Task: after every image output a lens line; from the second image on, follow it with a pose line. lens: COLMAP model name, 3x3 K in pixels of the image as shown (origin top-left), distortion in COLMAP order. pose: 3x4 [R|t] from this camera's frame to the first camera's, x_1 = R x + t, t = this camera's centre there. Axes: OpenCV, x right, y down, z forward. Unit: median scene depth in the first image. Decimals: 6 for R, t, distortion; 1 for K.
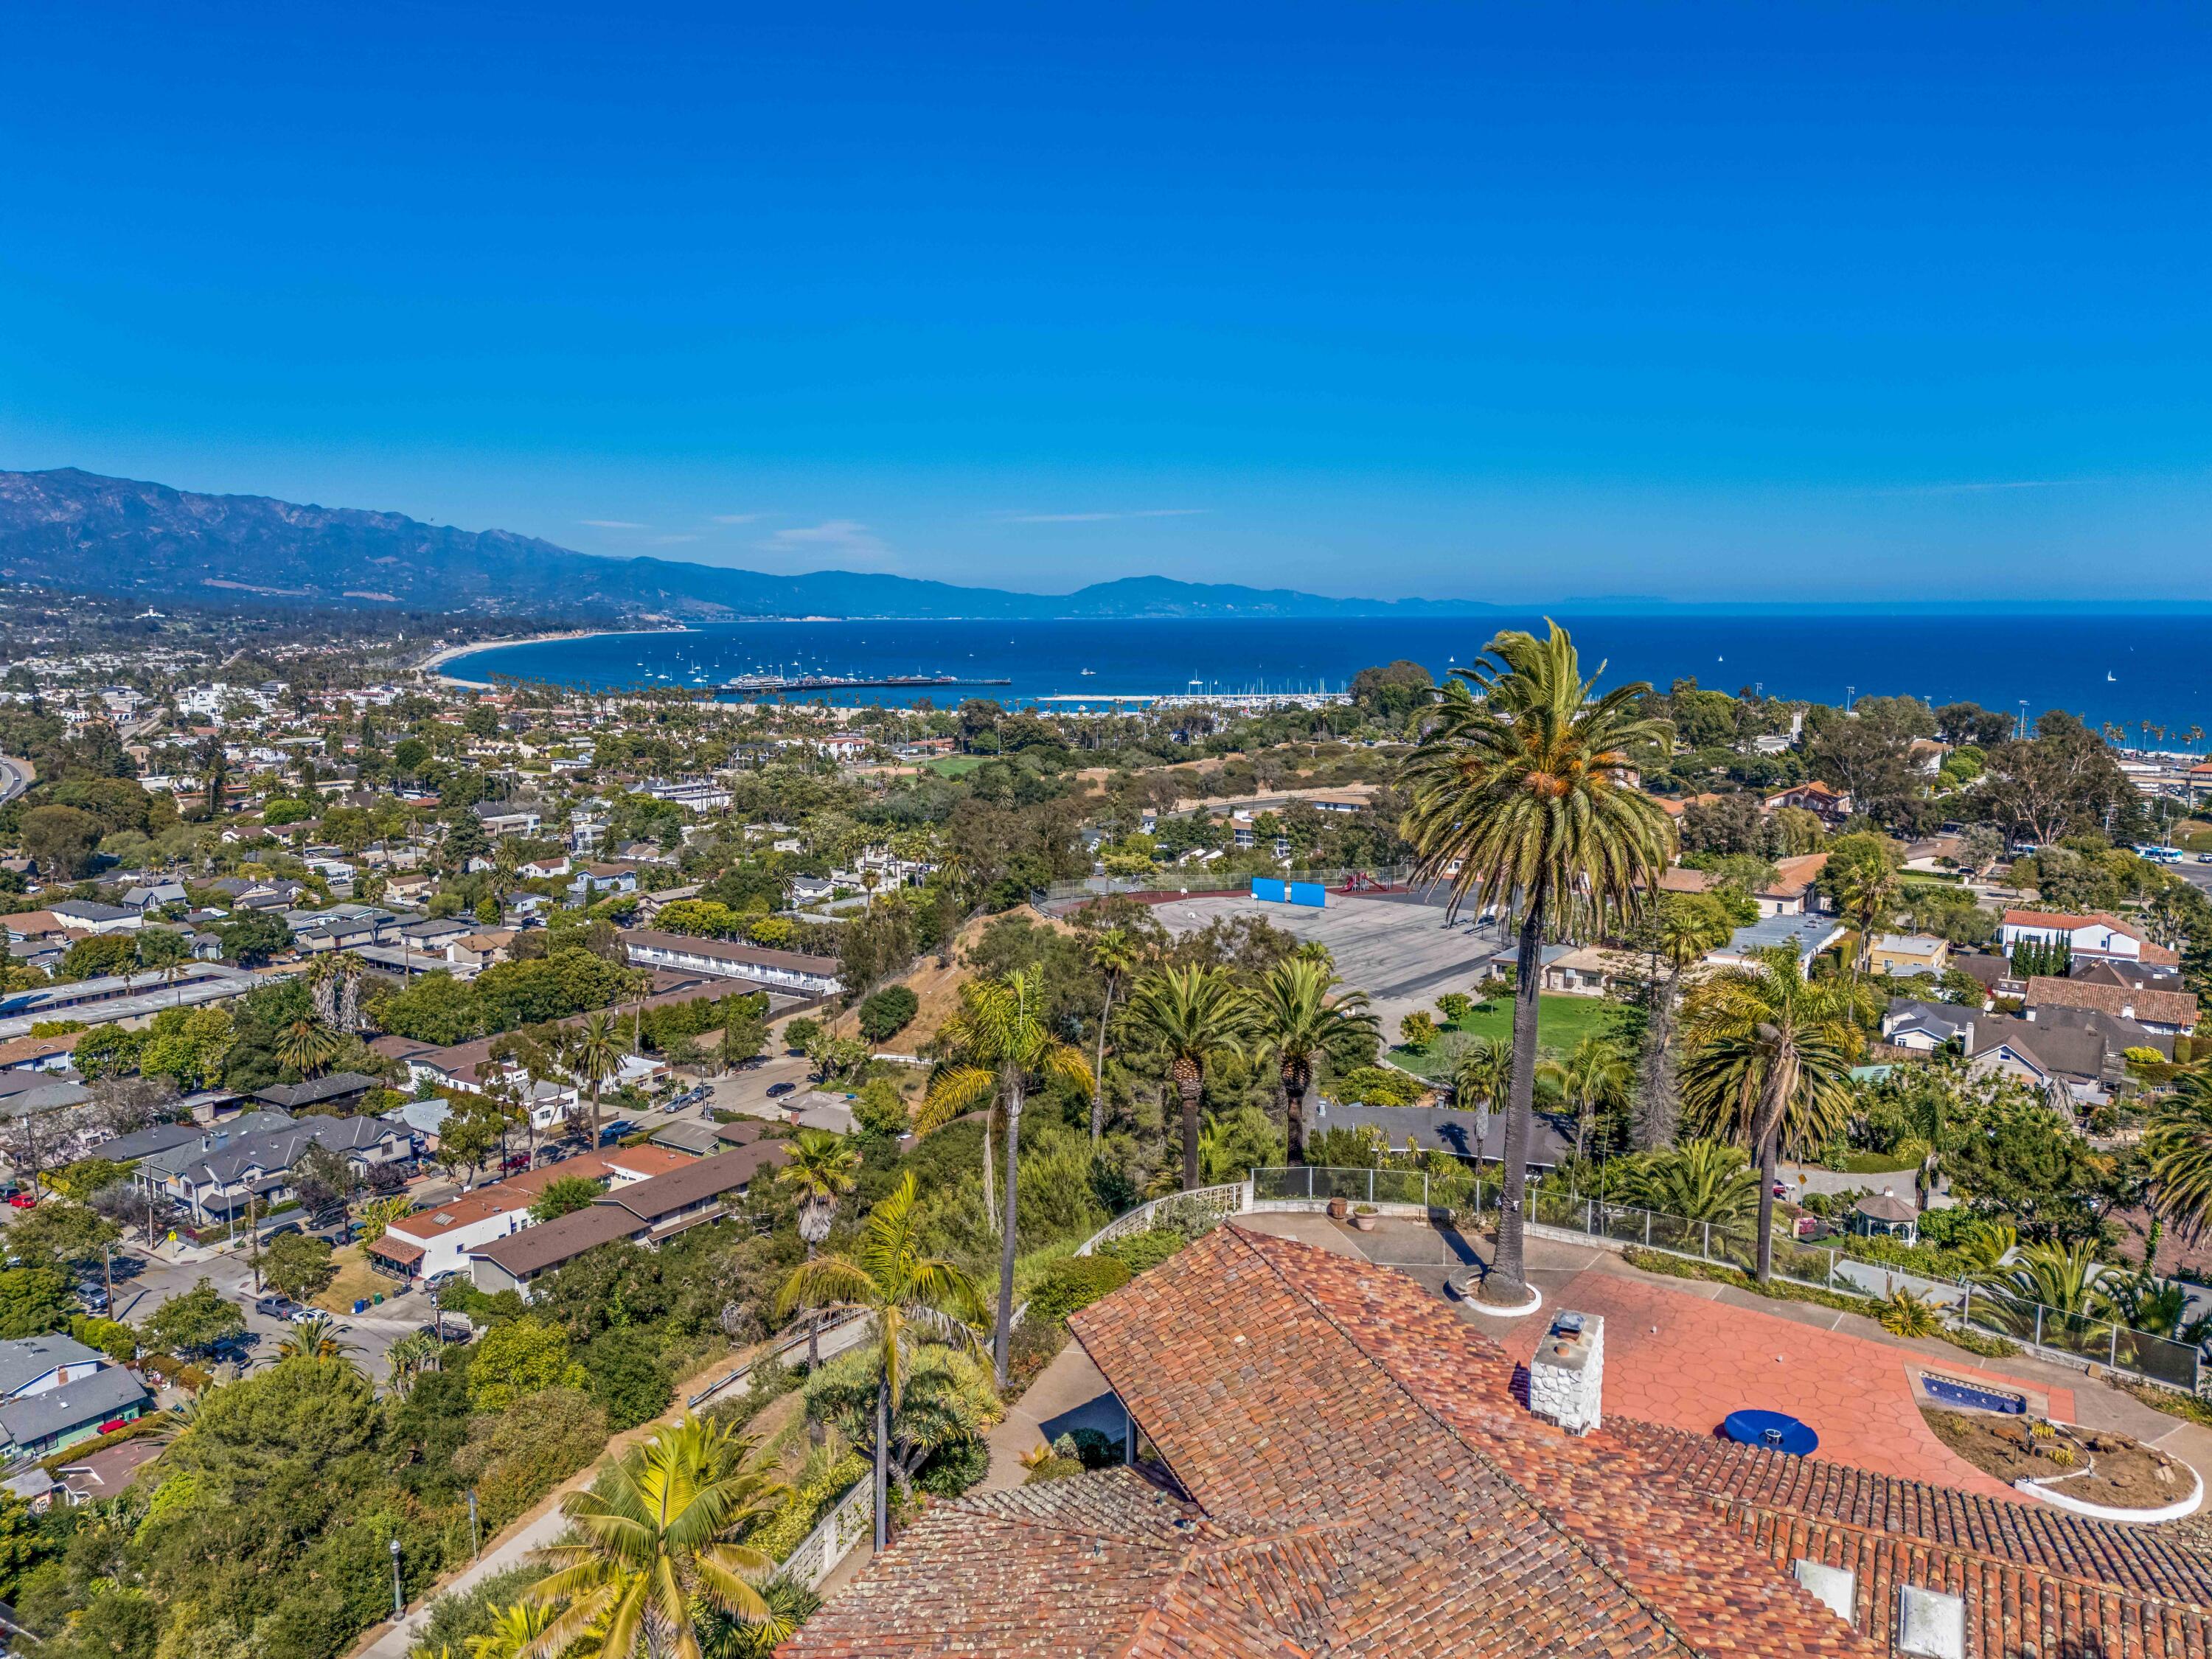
lens RADIAL K [[1582.7, 0, 1113.8], [0, 1582.7, 820.4], [0, 0, 1]] dist [0.072646, -0.066036]
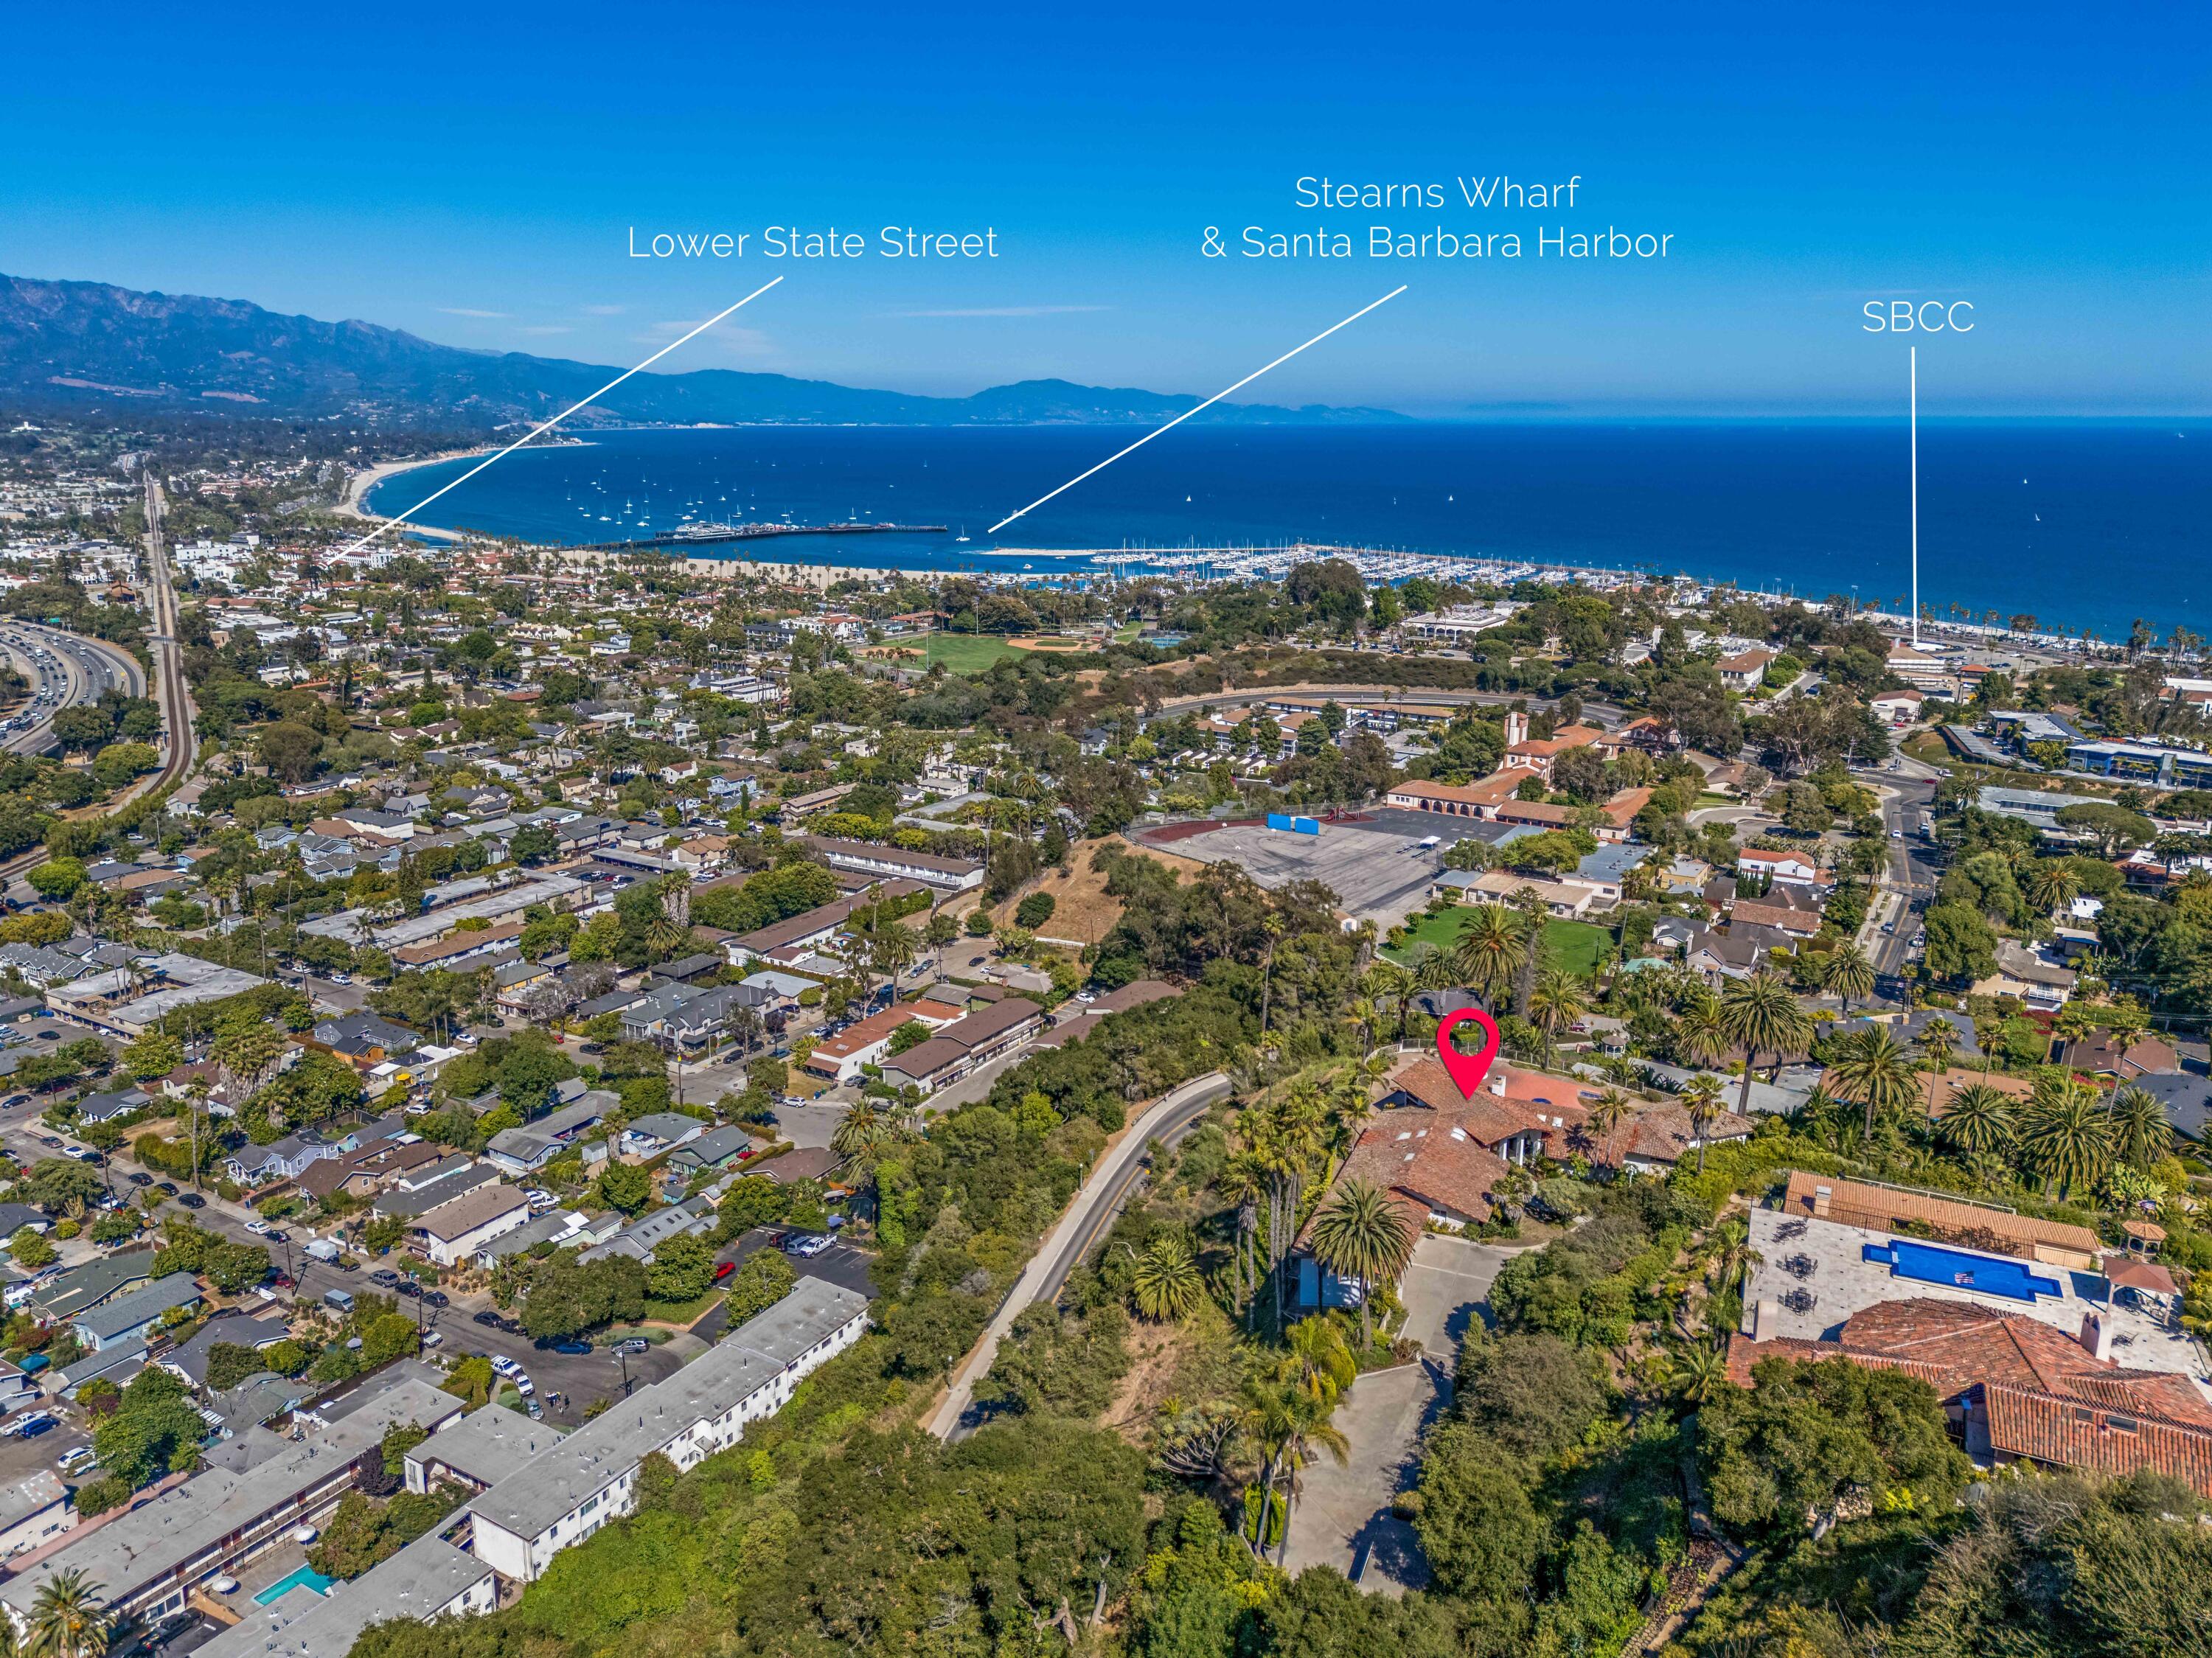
lens RADIAL K [[1582.6, 0, 1113.8], [0, 1582.6, 819.9], [0, 0, 1]] dist [0.072646, -0.066036]
pose [[0.998059, -0.005748, 0.062016, -0.114877], [-0.001487, 0.993249, 0.115992, -0.099854], [-0.062264, -0.115859, 0.991312, -0.354512]]
